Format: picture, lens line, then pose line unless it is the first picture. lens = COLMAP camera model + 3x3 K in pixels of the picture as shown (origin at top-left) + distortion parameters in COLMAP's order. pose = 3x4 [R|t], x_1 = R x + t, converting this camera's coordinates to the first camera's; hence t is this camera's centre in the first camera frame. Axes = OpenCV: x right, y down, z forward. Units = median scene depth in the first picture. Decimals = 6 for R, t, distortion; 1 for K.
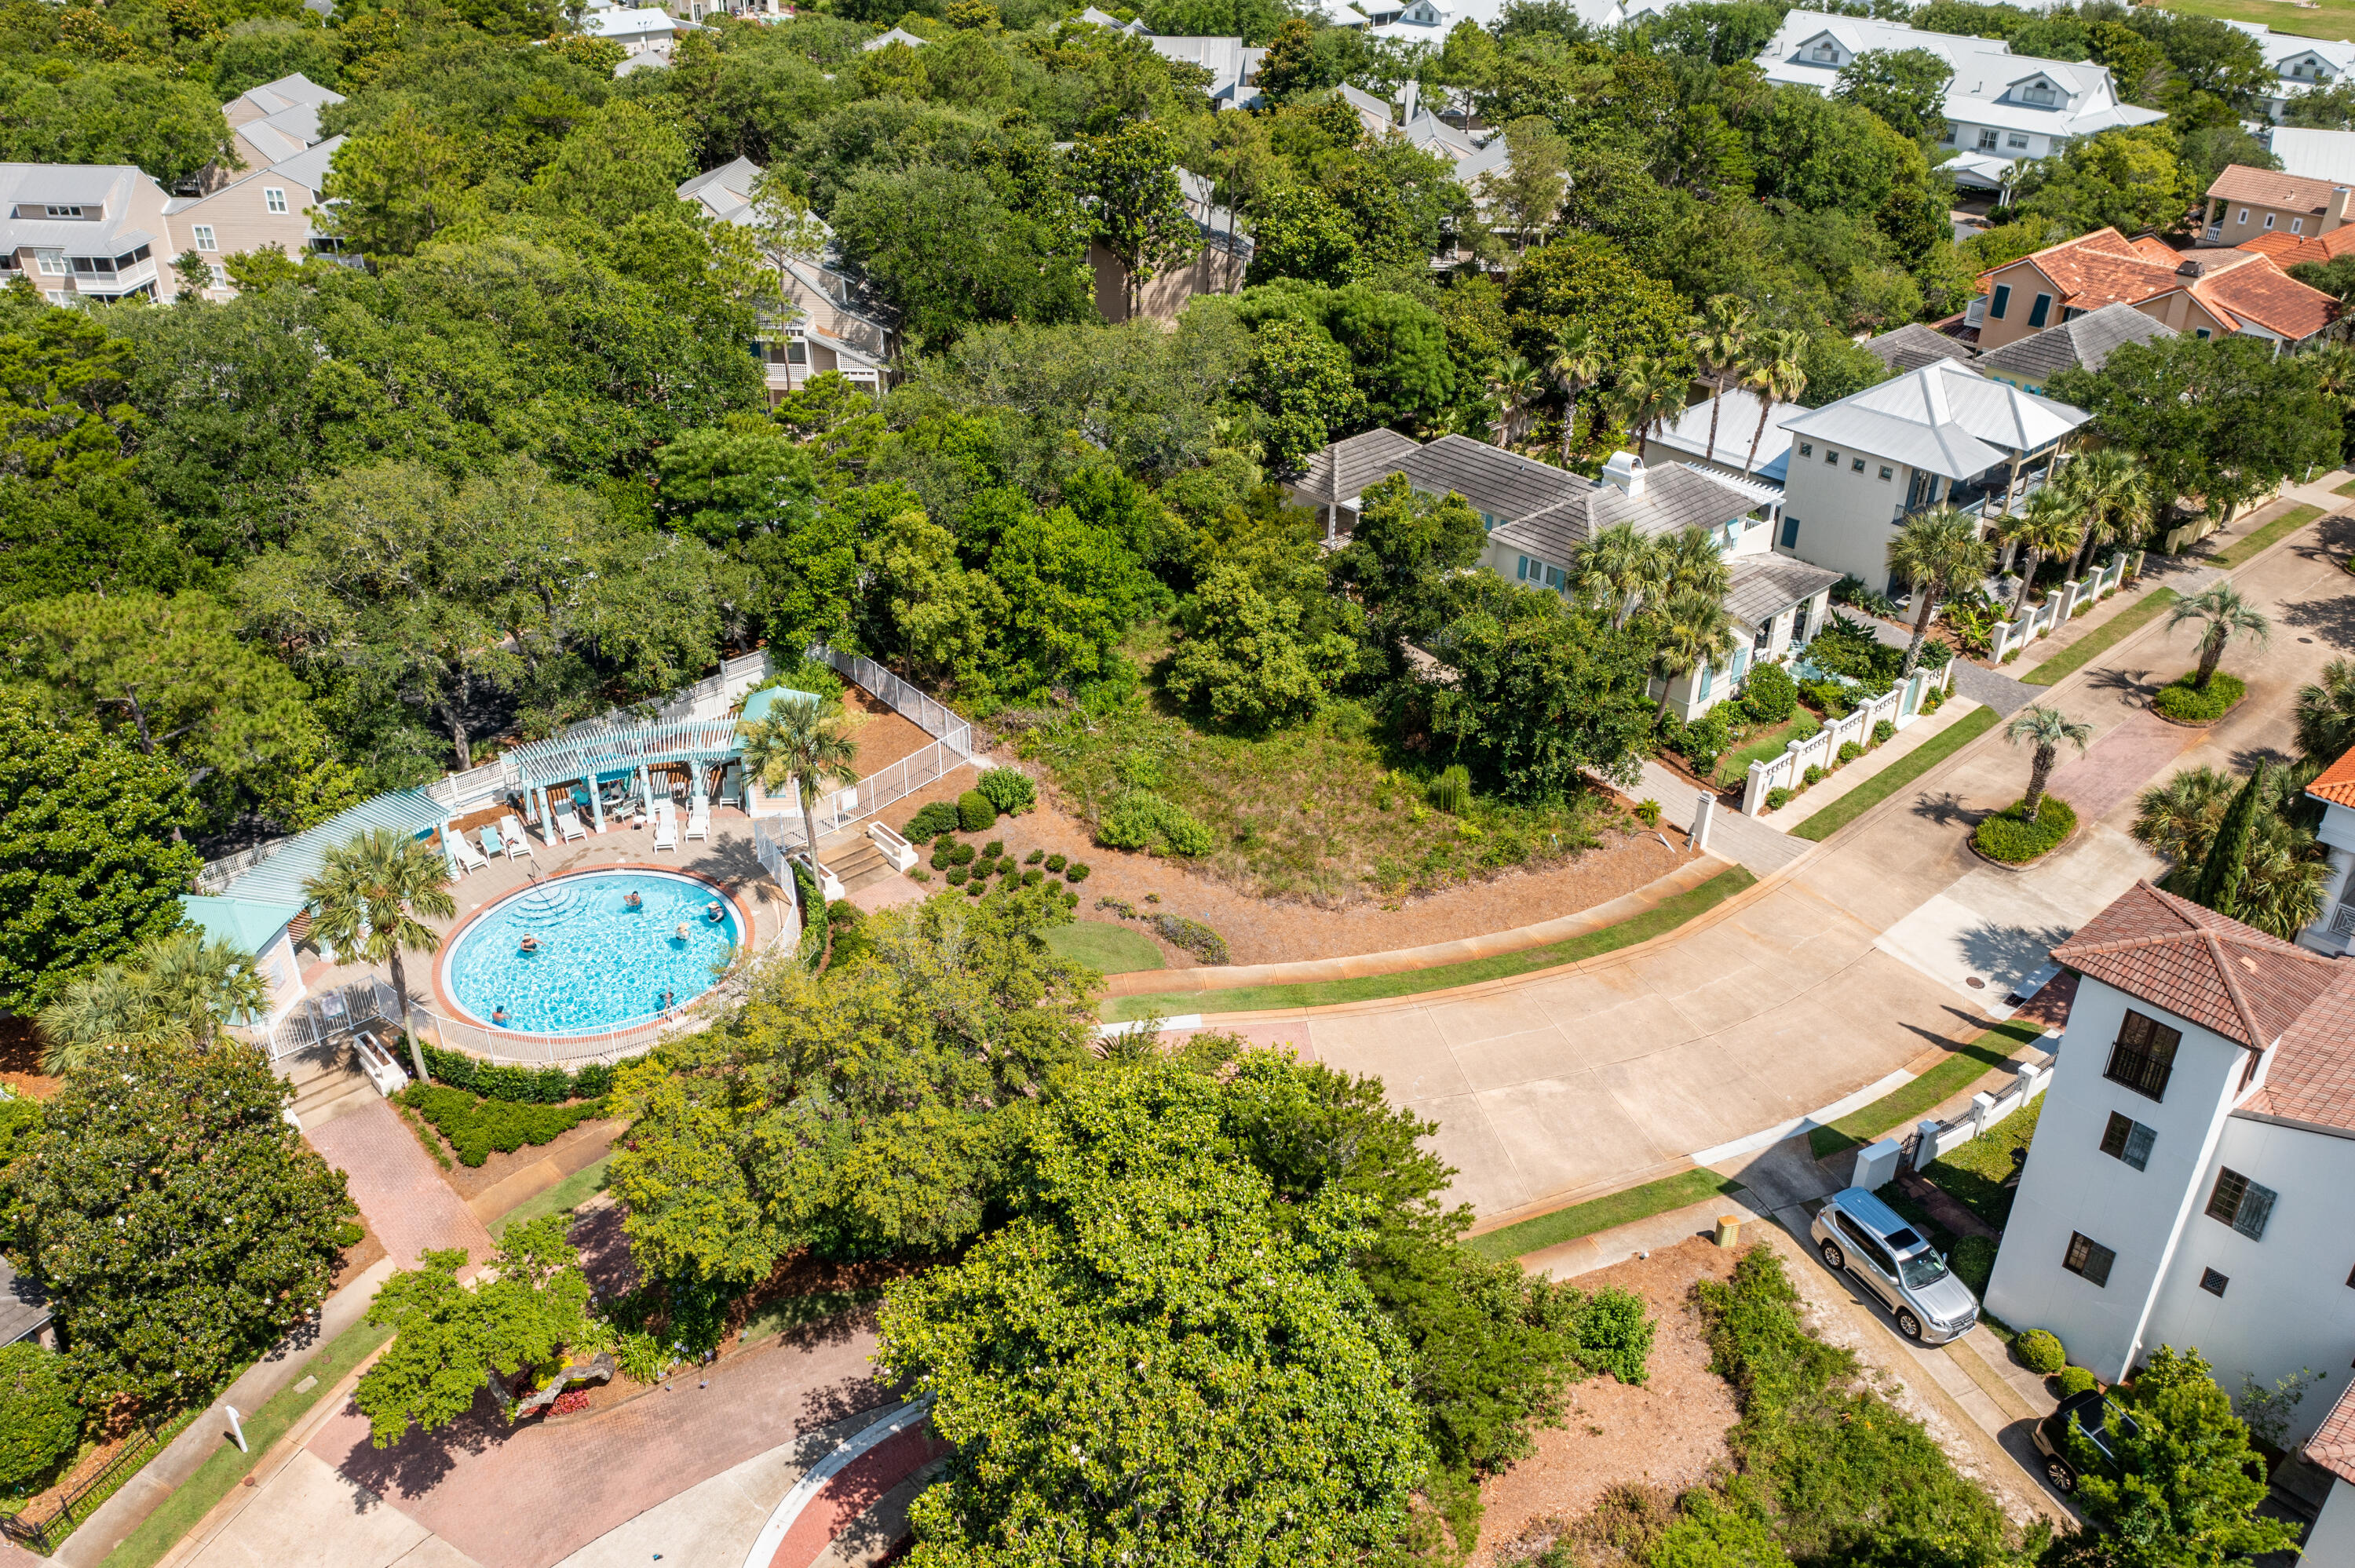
lens RADIAL K [[1871.0, 0, 1176.5], [0, 1871.0, 776.7], [0, 0, 1]] dist [-0.010783, 0.002003]
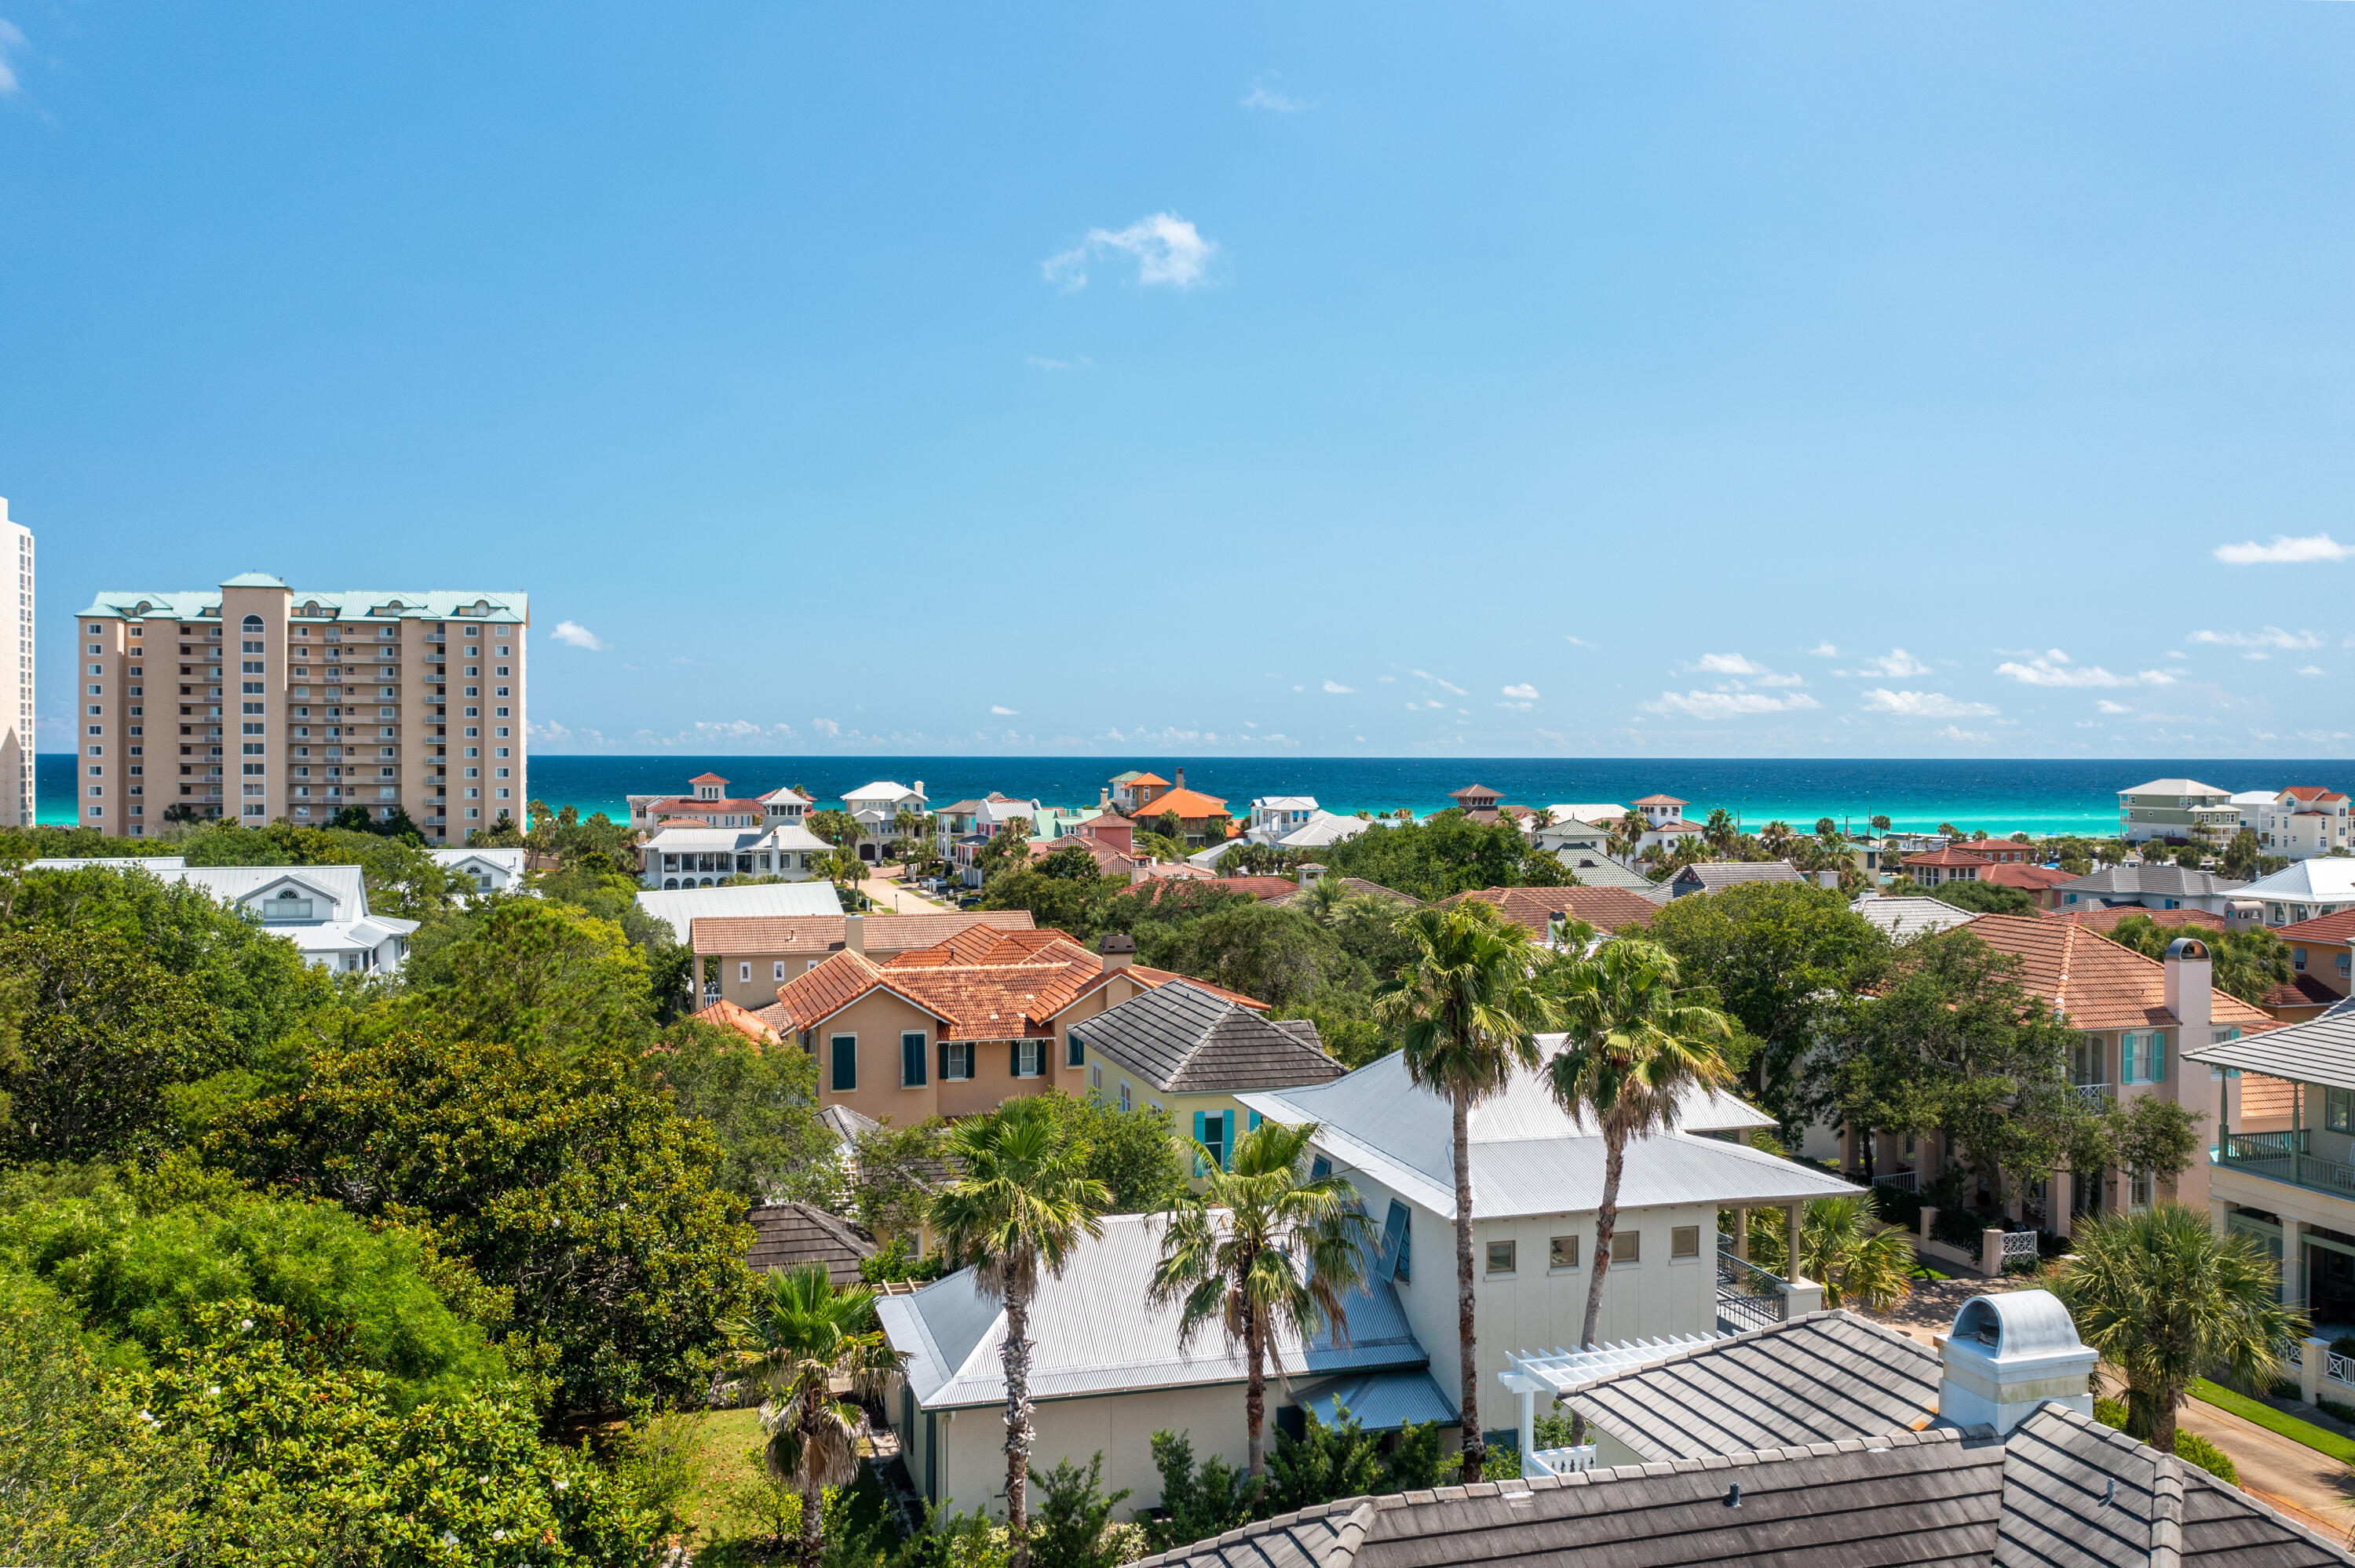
lens RADIAL K [[1898.8, 0, 1175.6], [0, 1898.8, 777.7], [0, 0, 1]] dist [-0.009935, -0.003196]
pose [[0.435555, -0.015895, 0.900022, -0.101455], [0.448214, 0.870914, -0.201527, -0.275844], [-0.780638, 0.491179, 0.386455, 1.070771]]
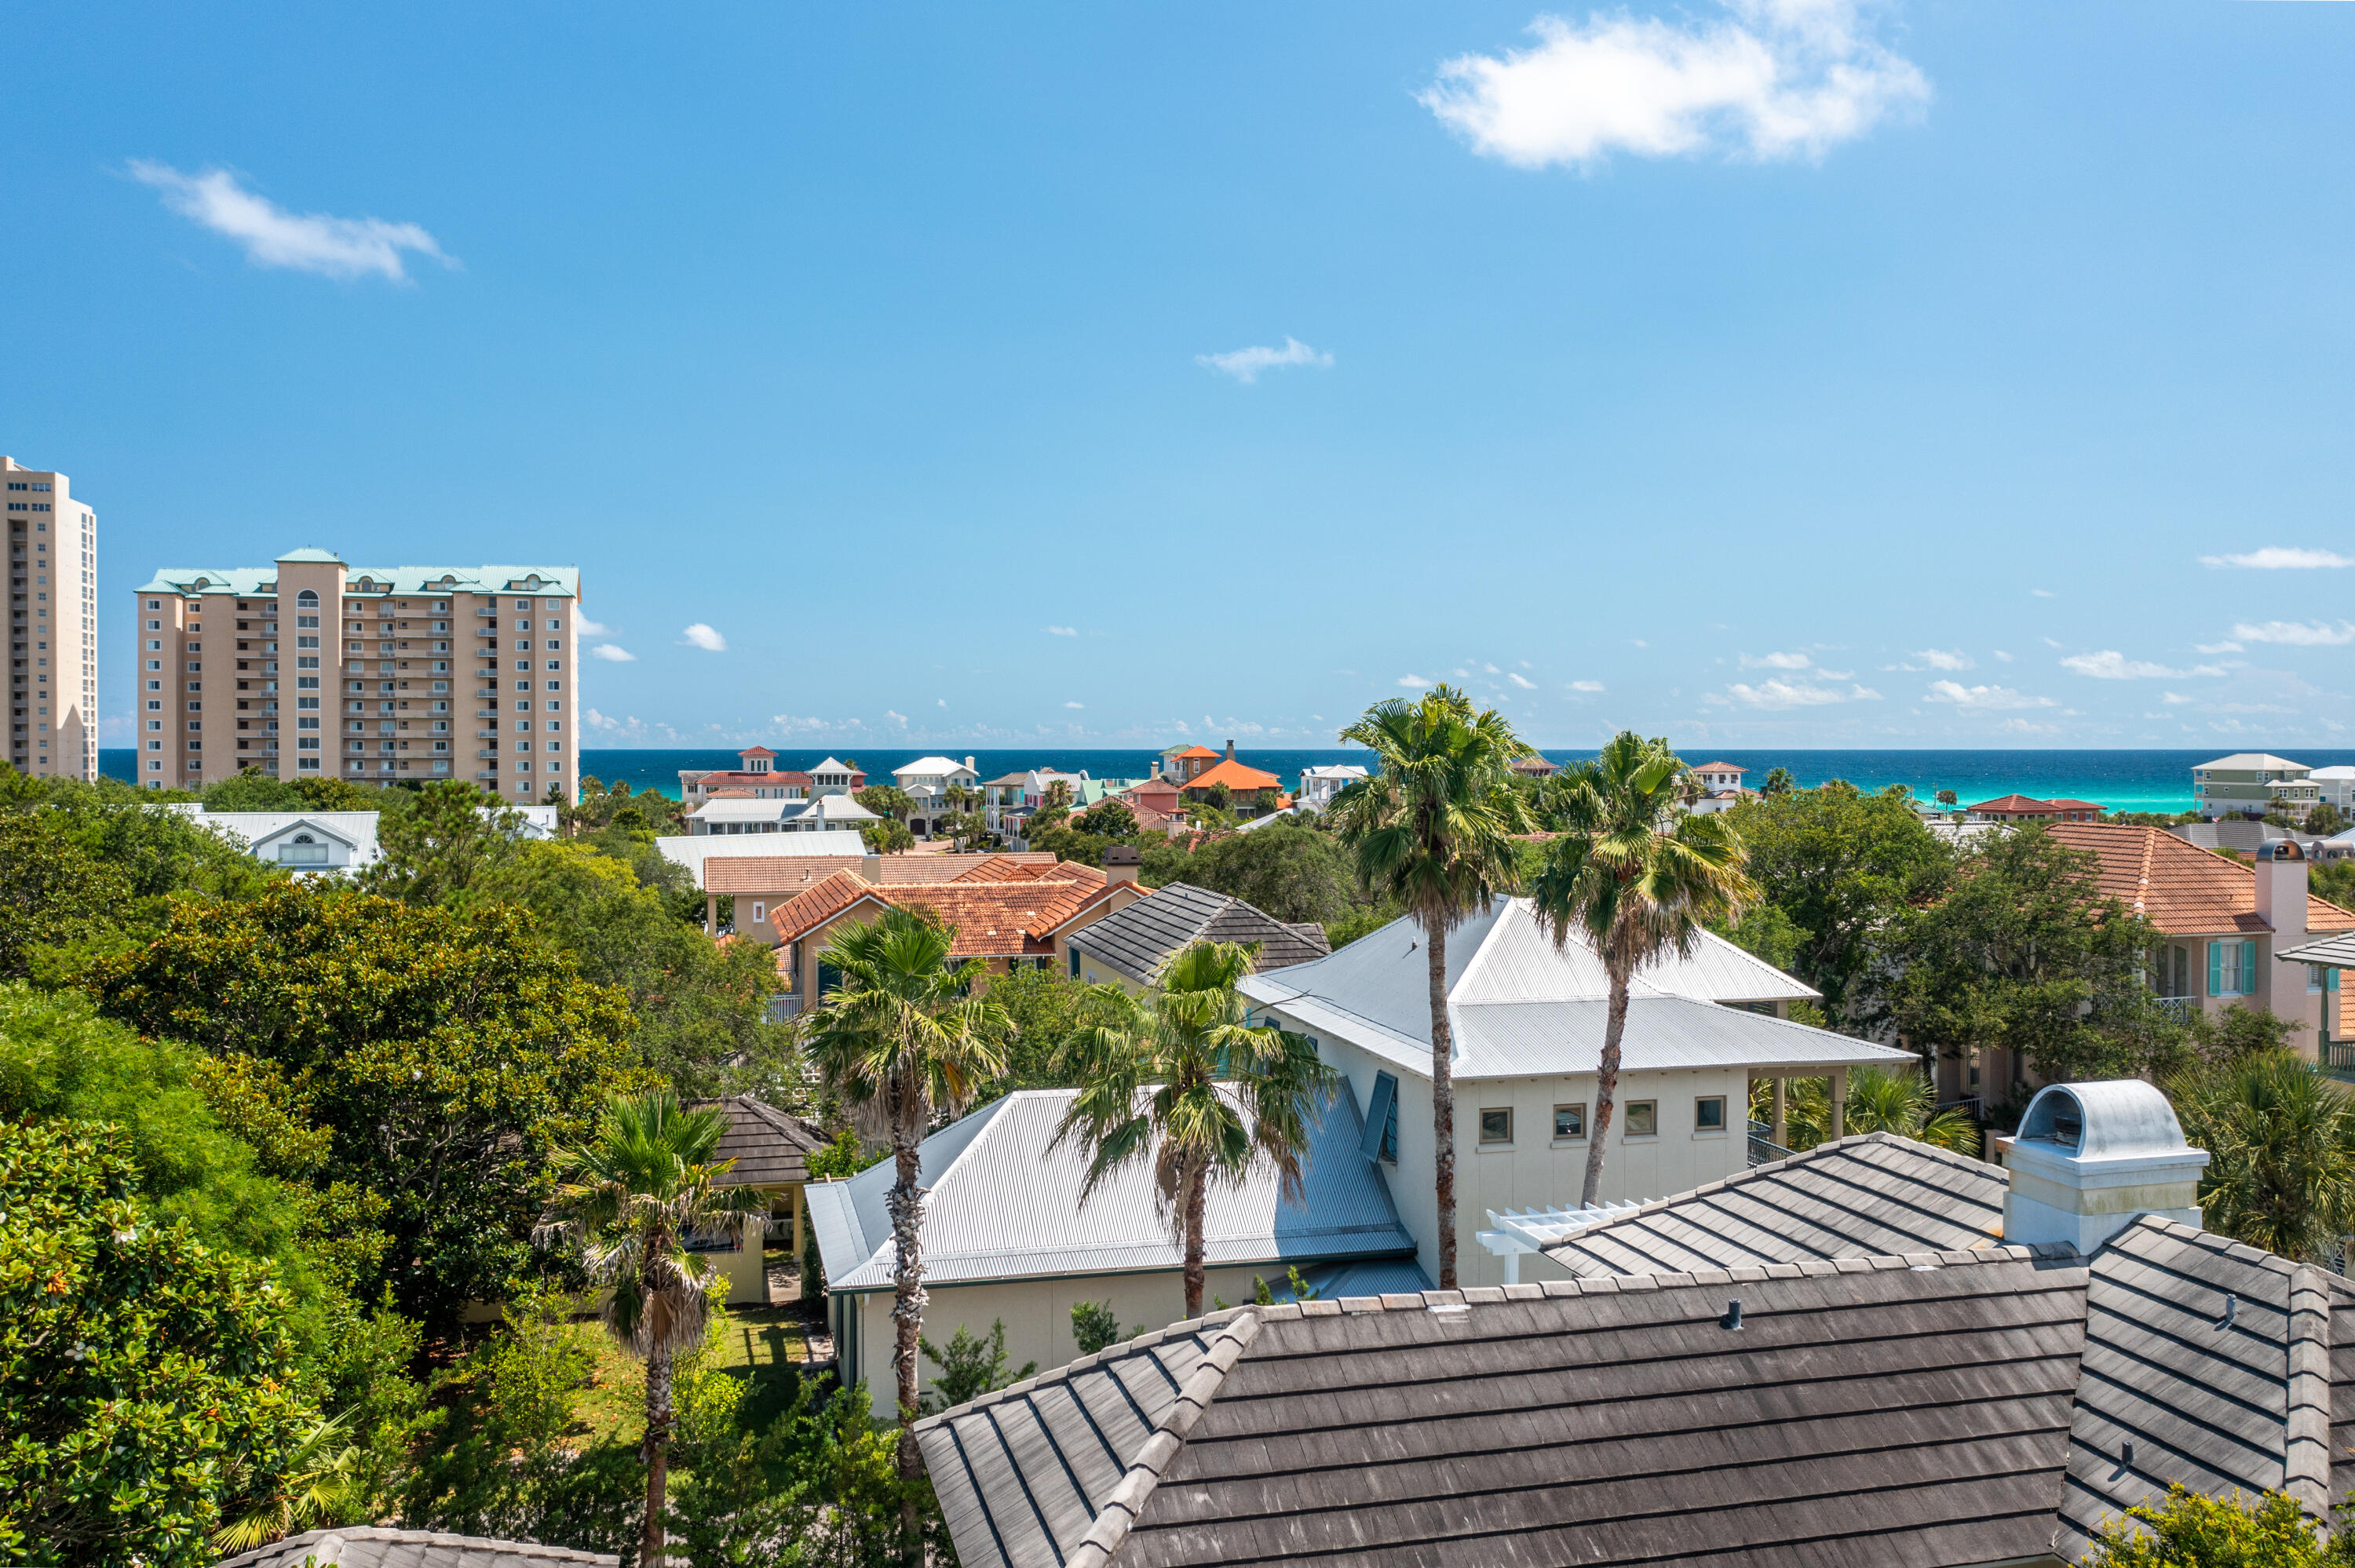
lens RADIAL K [[1886.2, 0, 1176.6], [0, 1886.2, 780.1], [0, 0, 1]] dist [-0.011690, -0.001038]
pose [[0.464776, -0.021063, 0.885178, -0.026105], [0.443023, 0.871111, -0.211888, -0.234706], [-0.766625, 0.490635, 0.414203, 1.099297]]
